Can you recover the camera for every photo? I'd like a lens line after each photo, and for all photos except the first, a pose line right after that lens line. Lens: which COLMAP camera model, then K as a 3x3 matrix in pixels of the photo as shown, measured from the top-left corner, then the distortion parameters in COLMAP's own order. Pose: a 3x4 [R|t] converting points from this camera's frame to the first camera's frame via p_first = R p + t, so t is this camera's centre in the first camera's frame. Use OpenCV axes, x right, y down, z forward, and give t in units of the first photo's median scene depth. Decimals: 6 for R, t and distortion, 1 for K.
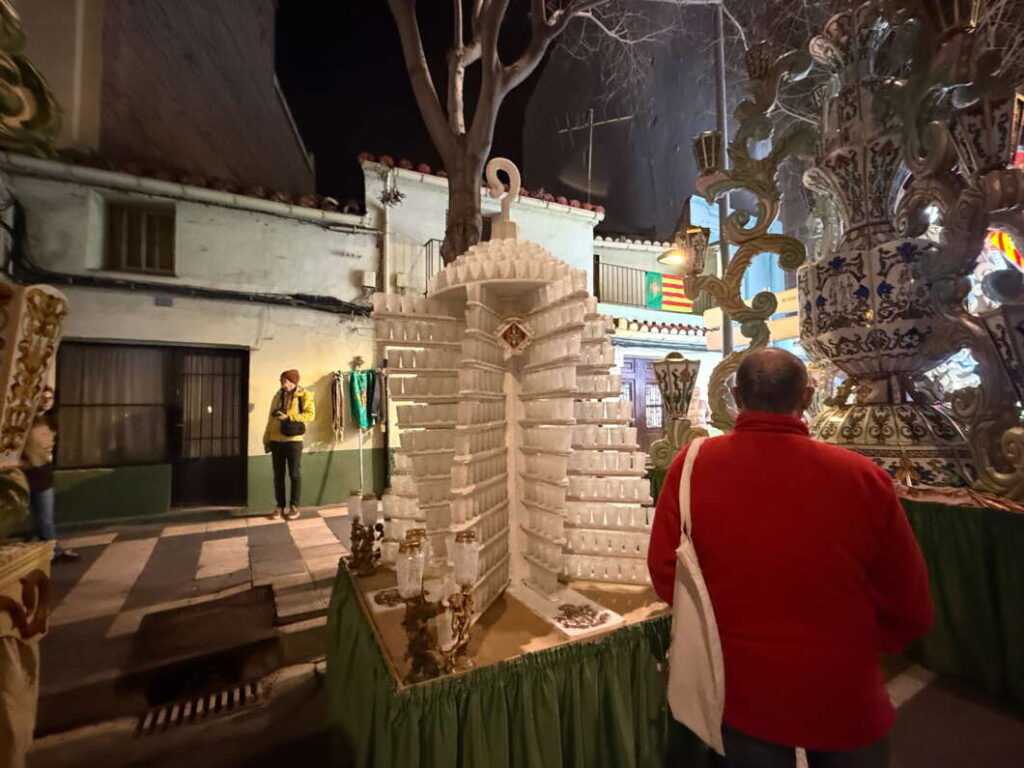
lens RADIAL K [[446.0, 0, 502.9], [0, 446.0, 386.0], [0, 0, 1]] dist [0.003178, -0.000693]
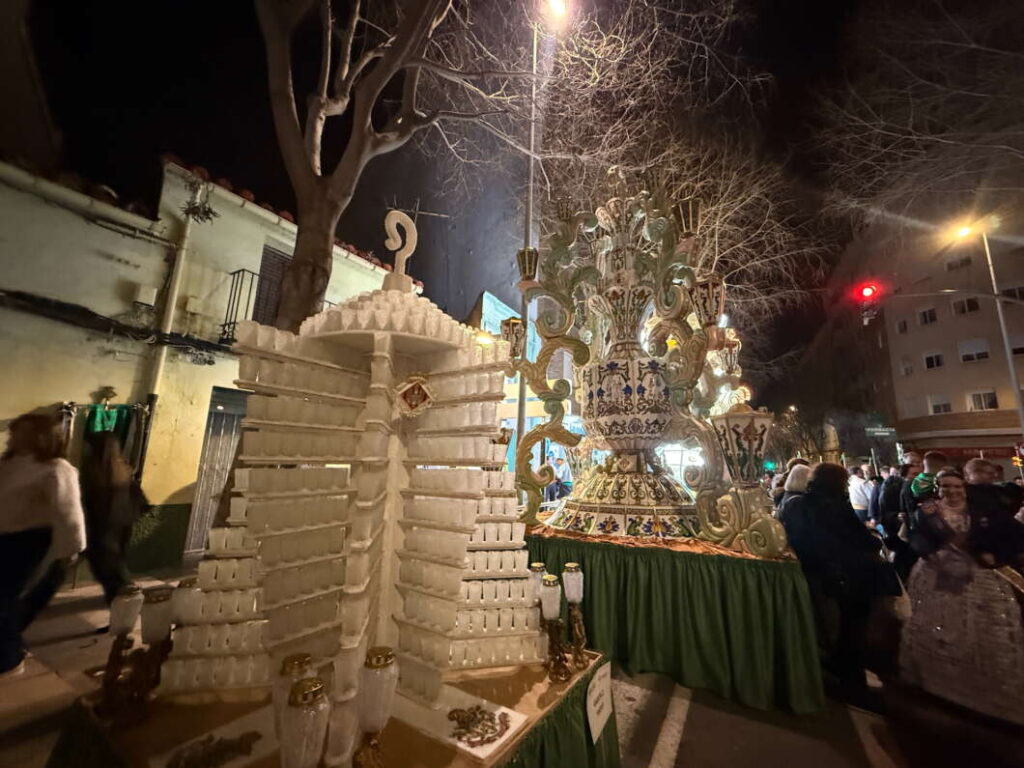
lens RADIAL K [[406.9, 0, 514.7], [0, 406.9, 388.3], [0, 0, 1]] dist [0.002171, 0.000054]
pose [[0.872113, 0.127088, 0.472513, -0.085912], [-0.064296, 0.987072, -0.146816, -0.008692], [-0.485063, 0.097659, 0.869009, 0.077902]]
